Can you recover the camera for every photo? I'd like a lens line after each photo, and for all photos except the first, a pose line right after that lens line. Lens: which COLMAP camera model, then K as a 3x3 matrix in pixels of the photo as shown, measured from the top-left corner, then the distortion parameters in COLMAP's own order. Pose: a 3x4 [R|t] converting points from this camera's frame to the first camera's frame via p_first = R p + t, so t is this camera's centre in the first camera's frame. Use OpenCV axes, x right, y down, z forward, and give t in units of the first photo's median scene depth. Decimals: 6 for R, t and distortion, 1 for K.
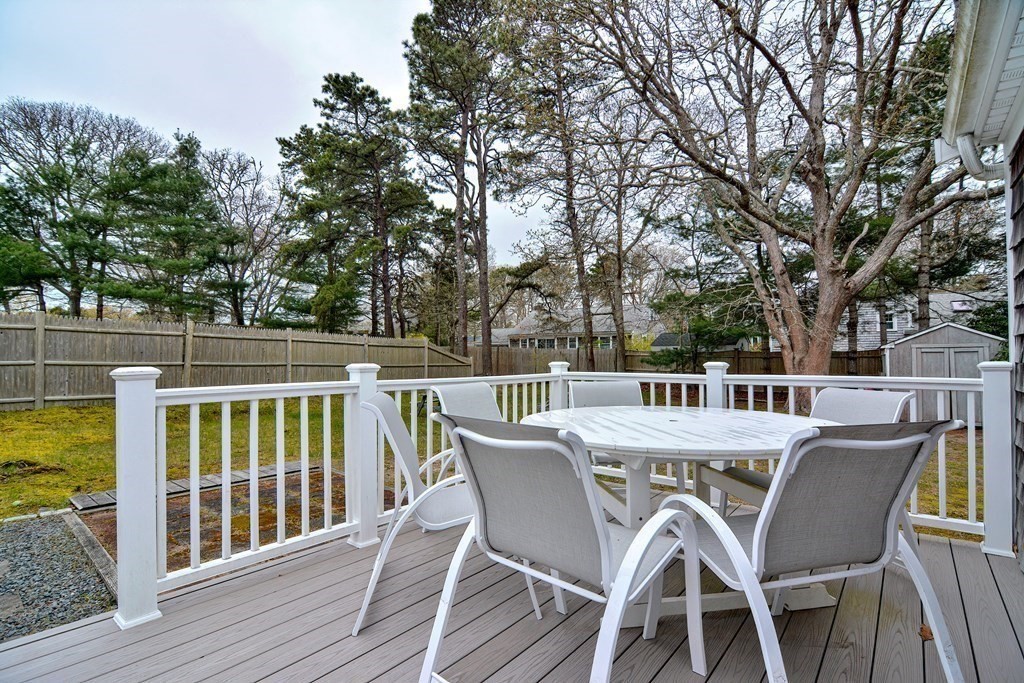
lens RADIAL K [[501.6, 0, 510.7], [0, 501.6, 353.8], [0, 0, 1]] dist [-0.002265, -0.000918]
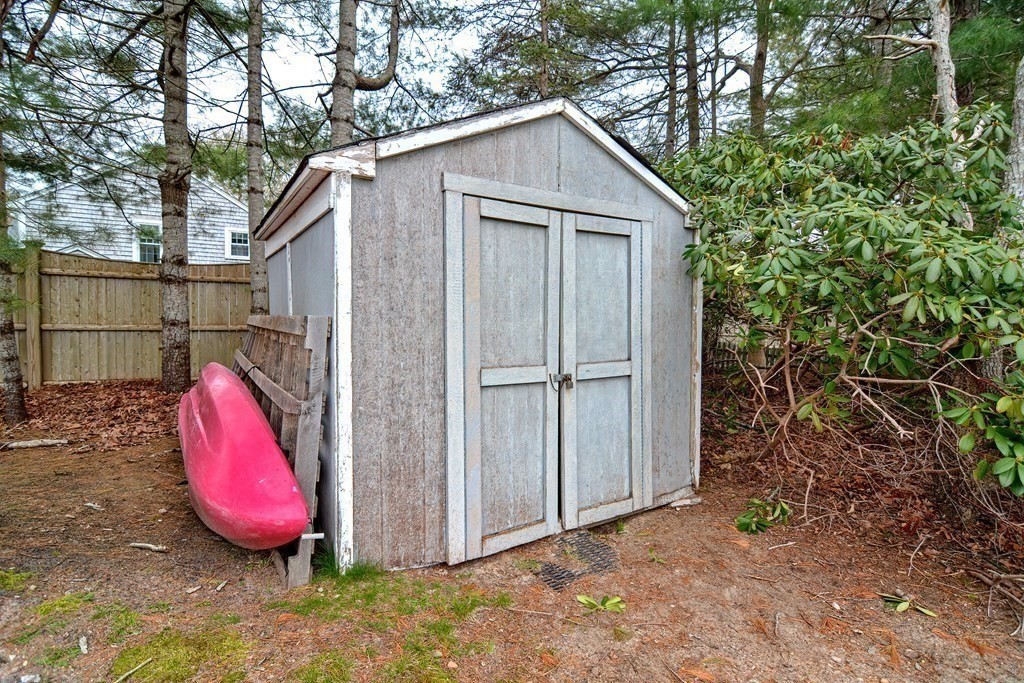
lens RADIAL K [[483.3, 0, 512.7], [0, 483.3, 337.7], [0, 0, 1]] dist [-0.002800, -0.000276]
pose [[0.368872, 0.002257, 0.929478, 0.638481], [-0.007386, 0.999973, 0.000503, 0.047126], [-0.929451, -0.007051, 0.368878, 0.913546]]
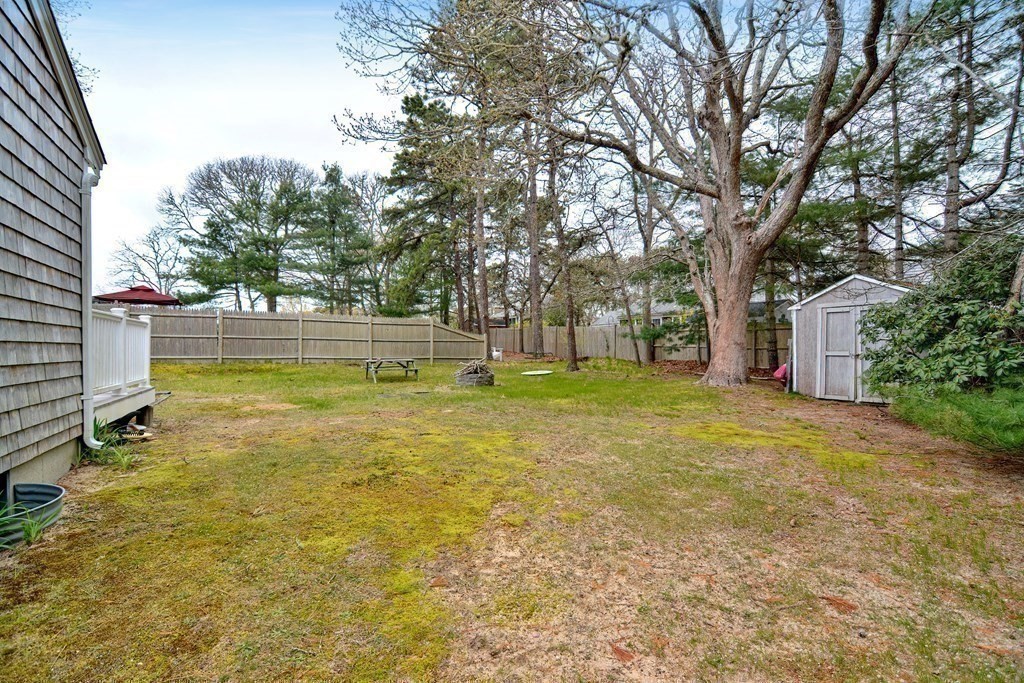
lens RADIAL K [[501.6, 0, 510.7], [0, 501.6, 353.8], [0, 0, 1]] dist [-0.002265, -0.000918]
pose [[0.911706, 0.003069, -0.410831, 0.685894], [0.006243, 0.999753, 0.021324, 0.042784], [0.410795, -0.022006, 0.911462, 0.031176]]
